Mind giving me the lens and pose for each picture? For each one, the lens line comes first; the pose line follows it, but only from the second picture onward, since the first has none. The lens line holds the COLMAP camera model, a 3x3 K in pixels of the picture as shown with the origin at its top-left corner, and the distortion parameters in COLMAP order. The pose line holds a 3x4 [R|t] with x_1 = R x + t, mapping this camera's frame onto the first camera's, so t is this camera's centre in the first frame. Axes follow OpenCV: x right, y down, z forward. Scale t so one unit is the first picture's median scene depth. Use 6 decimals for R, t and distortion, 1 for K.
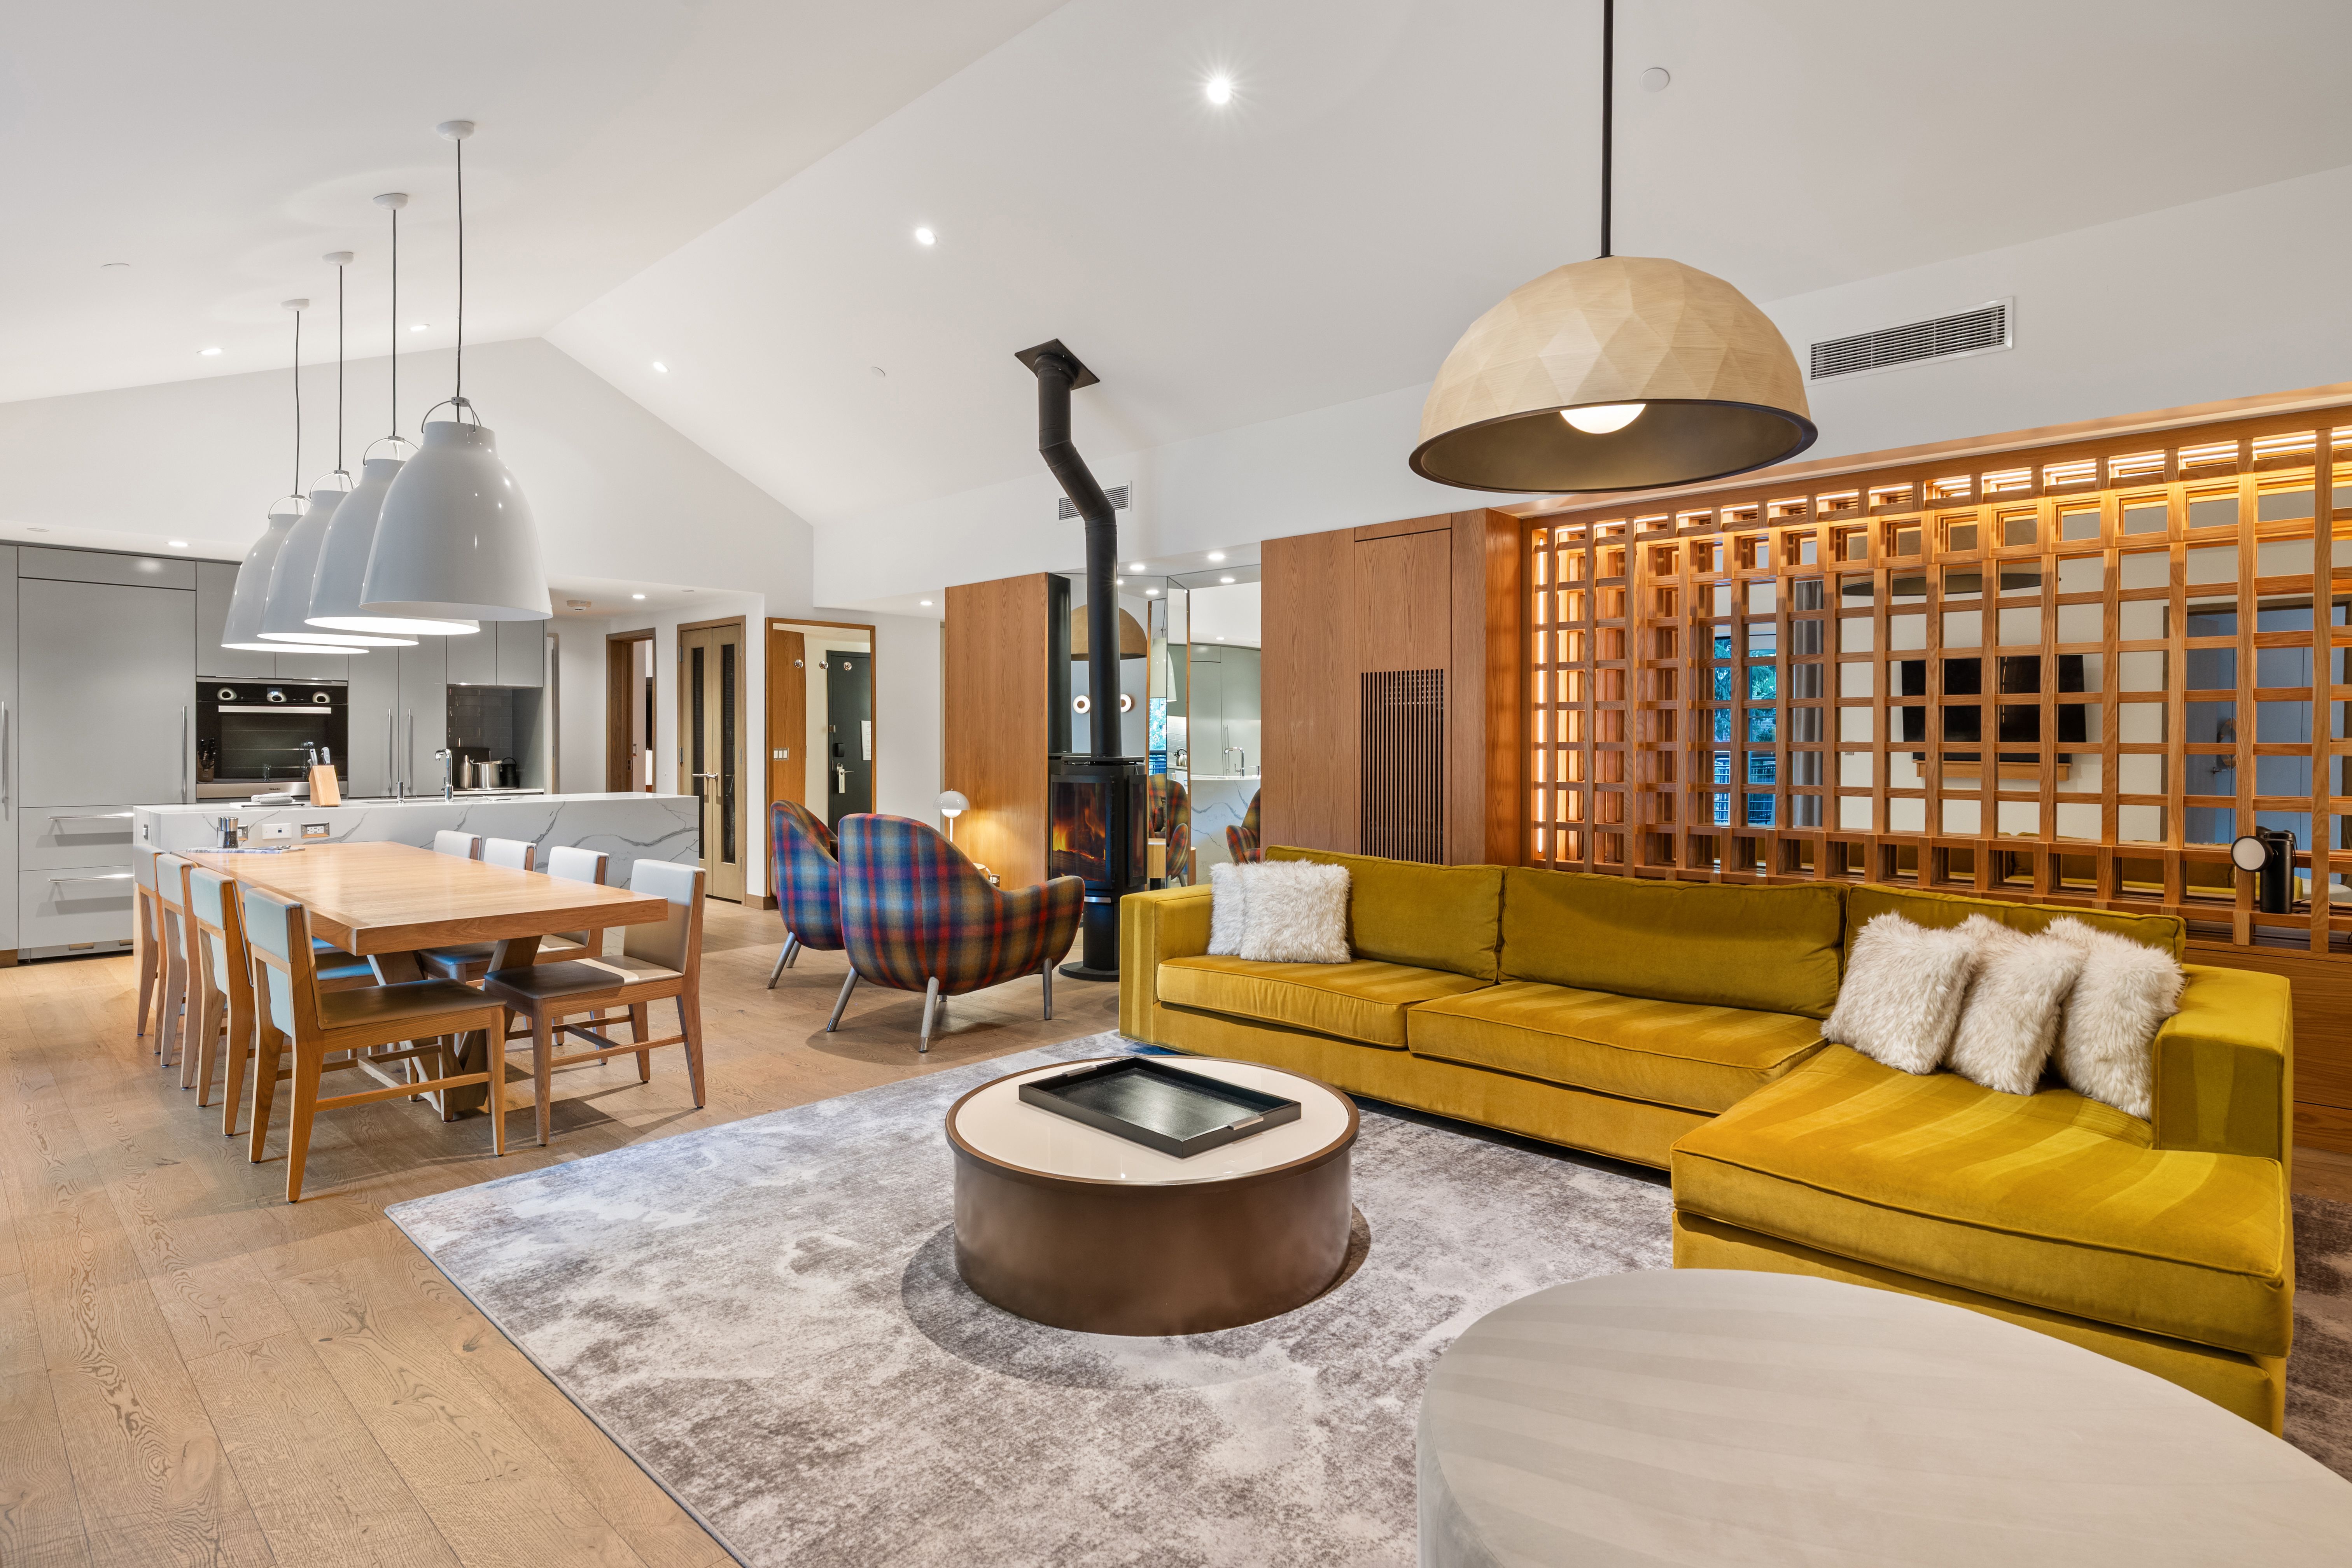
lens RADIAL K [[1202.1, 0, 1173.2], [0, 1202.1, 759.1], [0, 0, 1]] dist [0.000420, 0.001128]
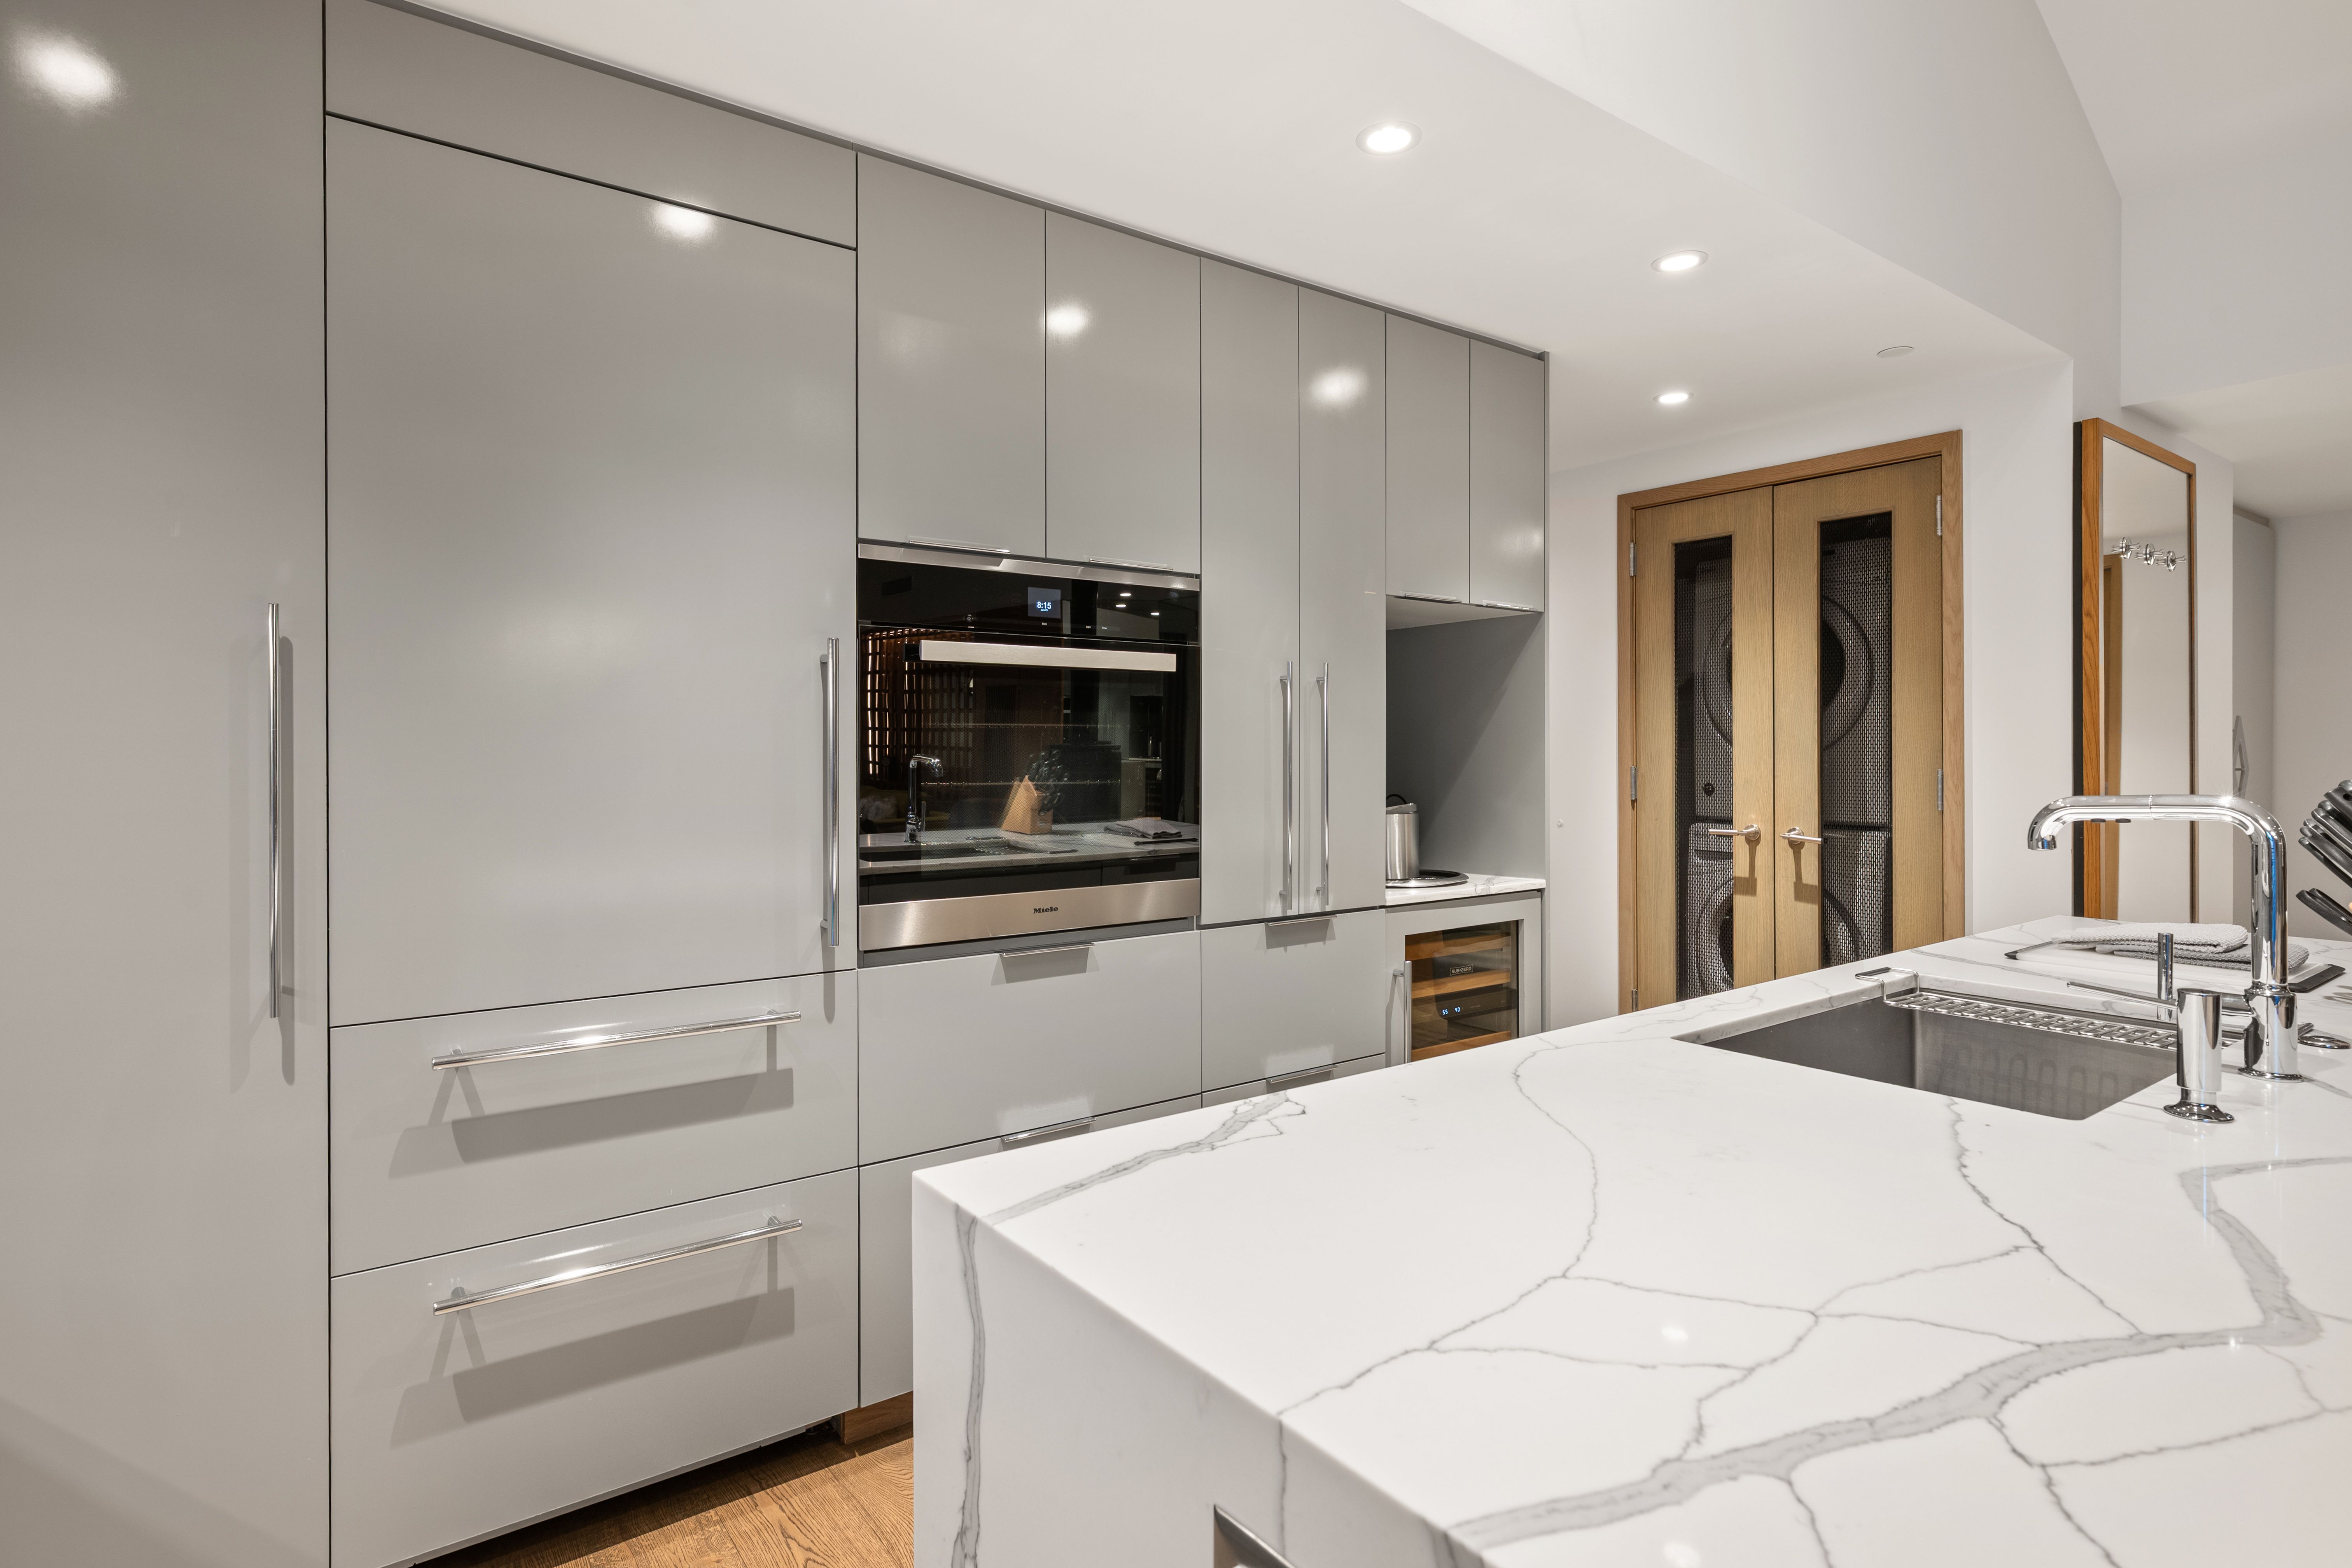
lens RADIAL K [[1202.1, 0, 1173.2], [0, 1202.1, 759.1], [0, 0, 1]] dist [0.000420, 0.001128]
pose [[0.983187, -0.004941, -0.182536, -1.229578], [0.003269, 0.999950, -0.009459, -0.021417], [0.182574, 0.008704, 0.983154, 1.303375]]
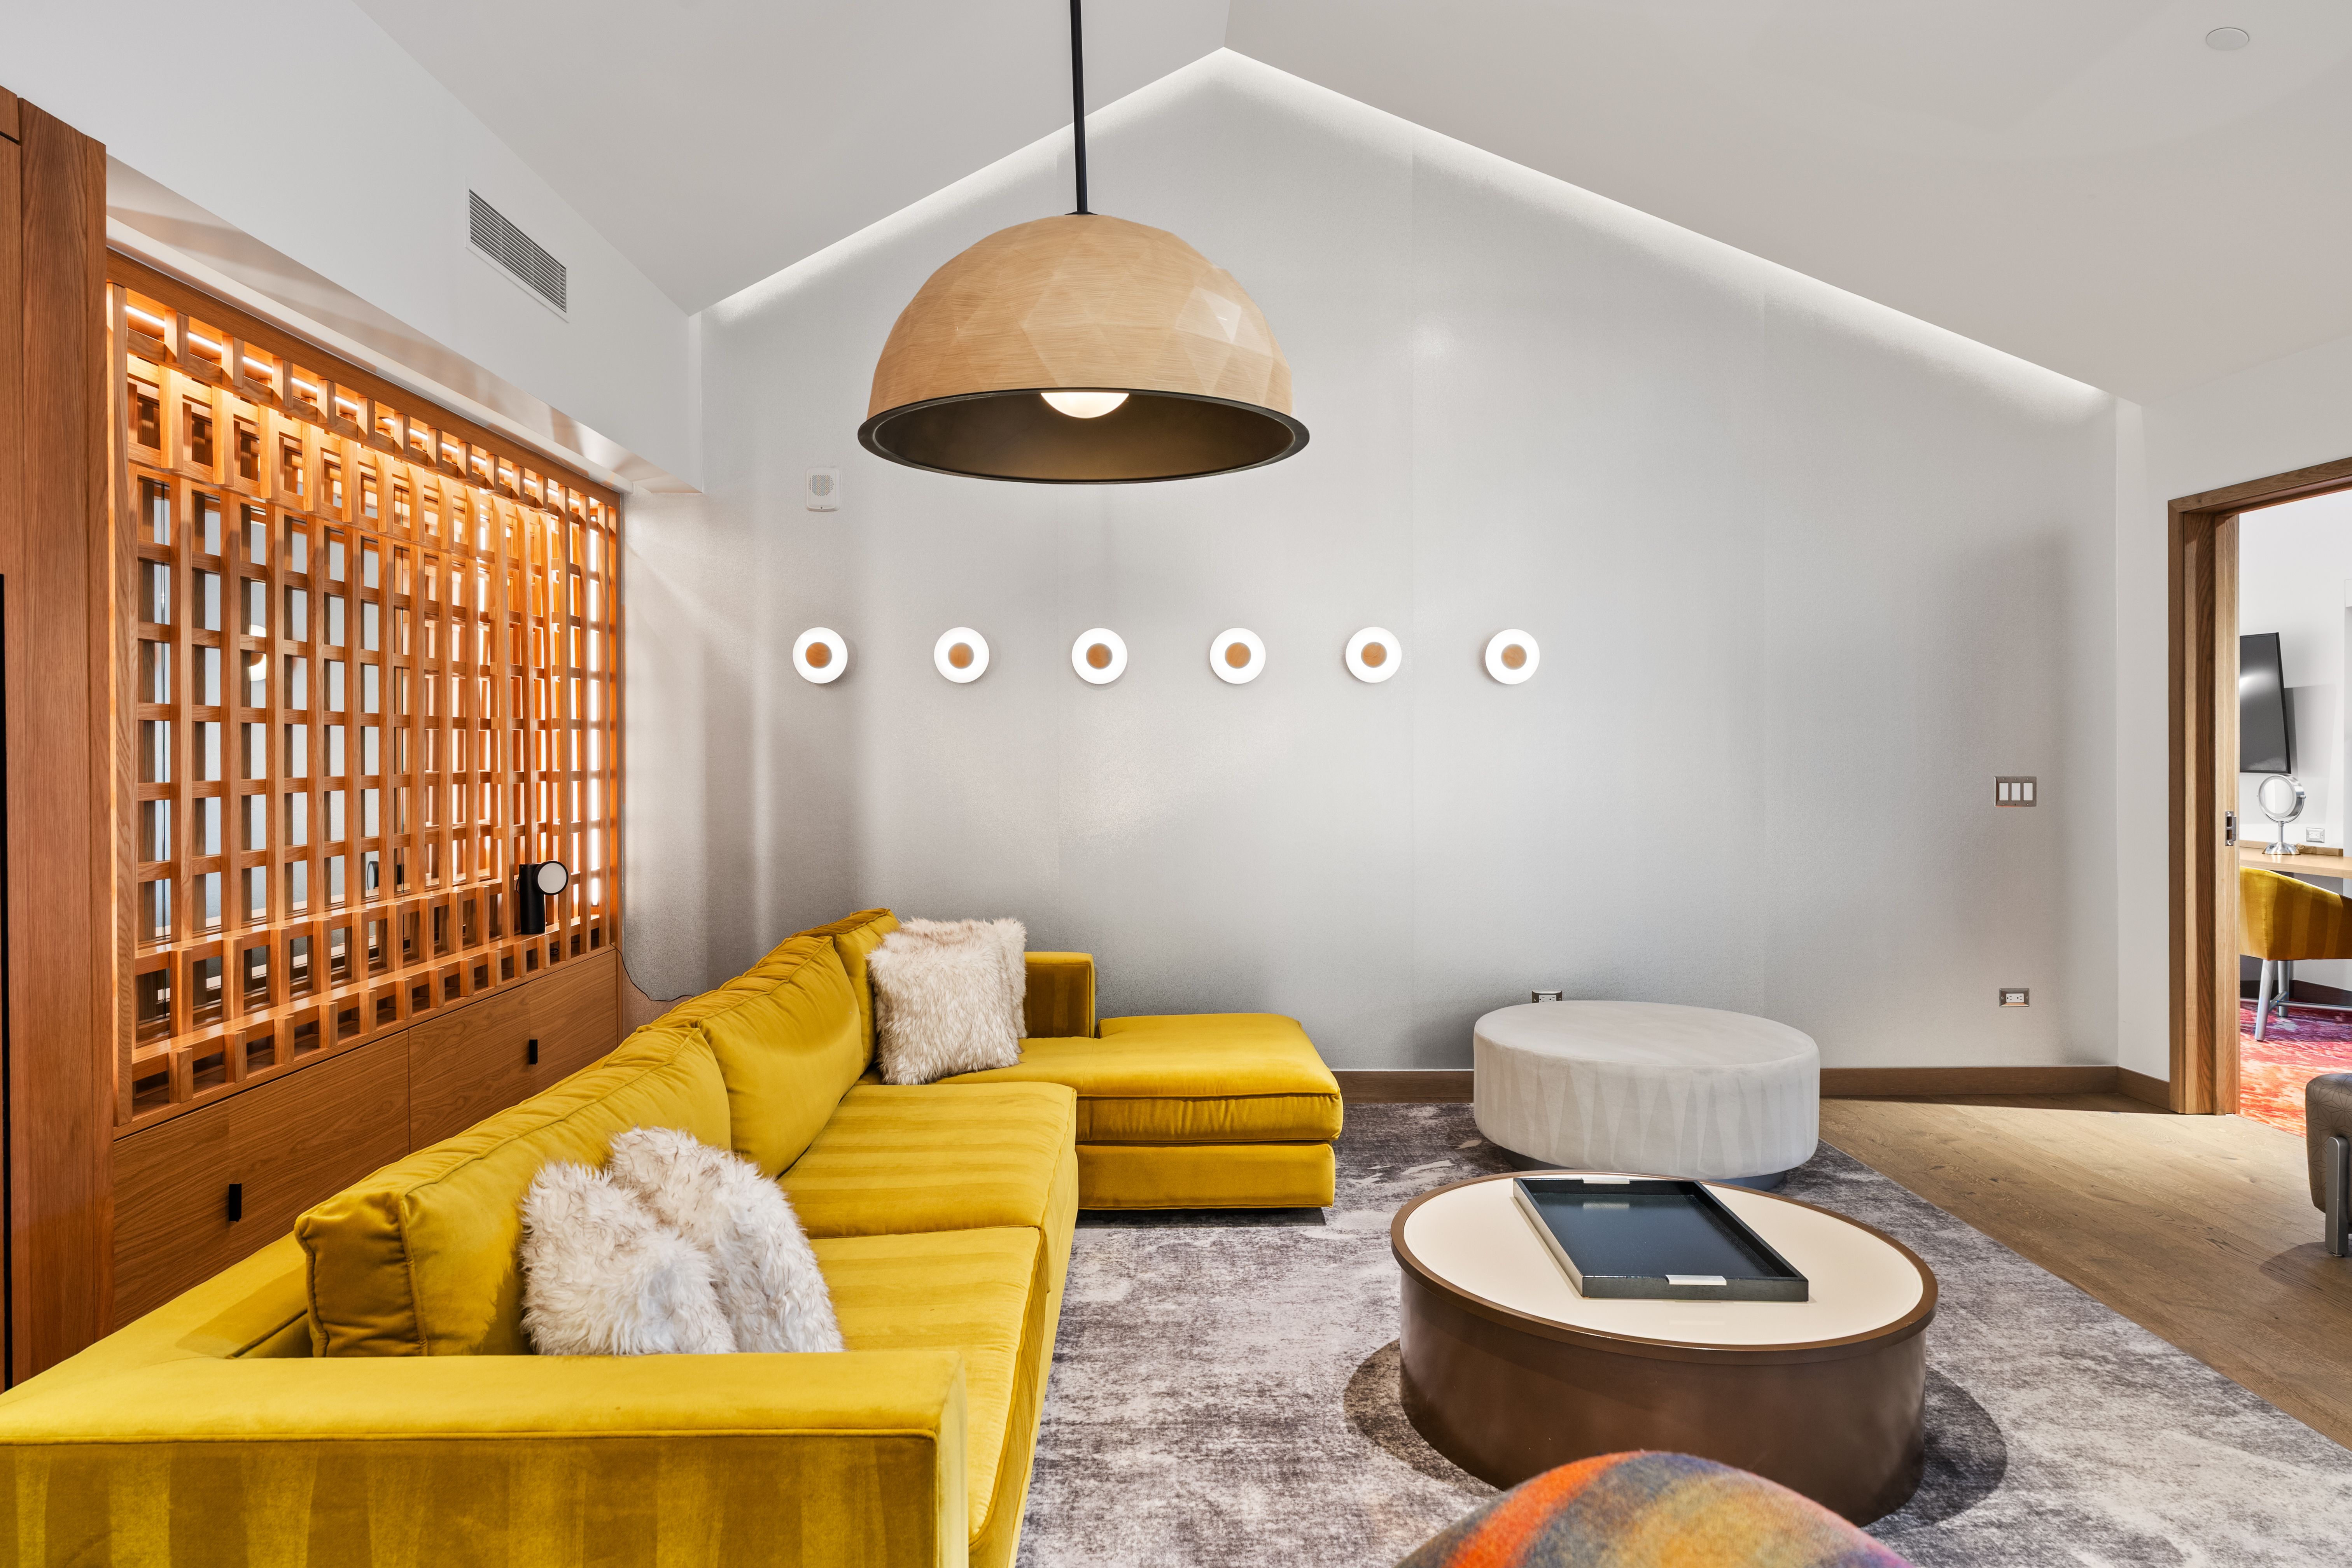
lens RADIAL K [[1459.5, 0, 1180.4], [0, 1459.5, 749.6], [0, 0, 1]] dist [0.002720, 0.001260]
pose [[-0.704440, -0.001961, 0.709761, -0.366483], [0.011895, 0.999823, 0.014568, -0.041651], [-0.709664, 0.018705, -0.704292, 1.431627]]
